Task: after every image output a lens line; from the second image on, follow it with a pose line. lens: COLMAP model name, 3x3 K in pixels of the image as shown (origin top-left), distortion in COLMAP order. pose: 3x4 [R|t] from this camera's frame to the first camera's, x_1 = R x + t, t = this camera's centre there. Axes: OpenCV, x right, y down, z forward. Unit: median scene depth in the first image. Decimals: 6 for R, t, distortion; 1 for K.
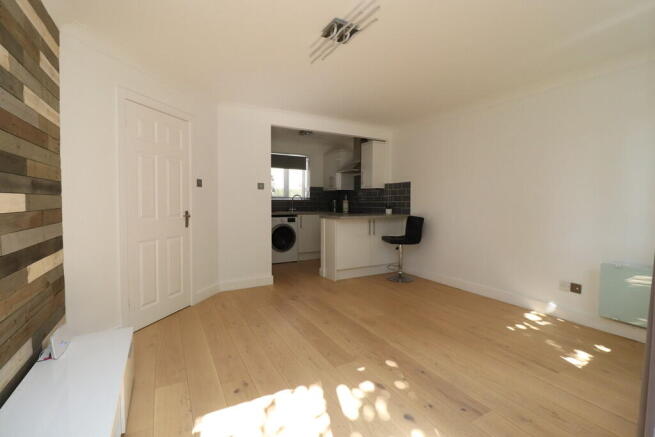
lens RADIAL K [[302.0, 0, 328.7], [0, 302.0, 212.3], [0, 0, 1]] dist [-0.000855, -0.000170]
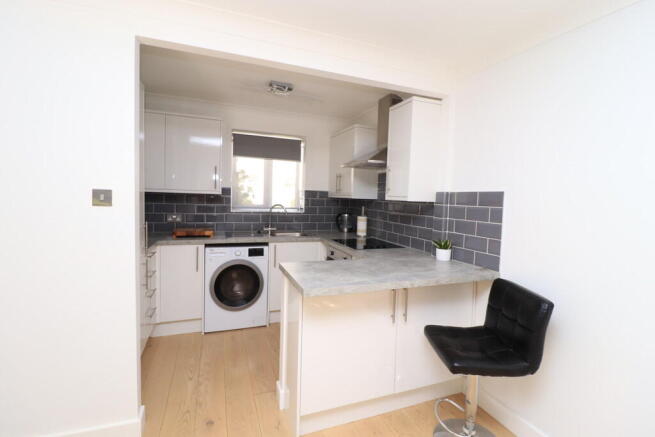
lens RADIAL K [[302.0, 0, 328.7], [0, 302.0, 212.3], [0, 0, 1]] dist [-0.000855, -0.000170]
pose [[0.989069, 0.037264, -0.142666, 0.087409], [-0.035168, 0.999234, 0.017180, -0.064723], [0.143197, -0.011975, 0.989622, 0.505513]]
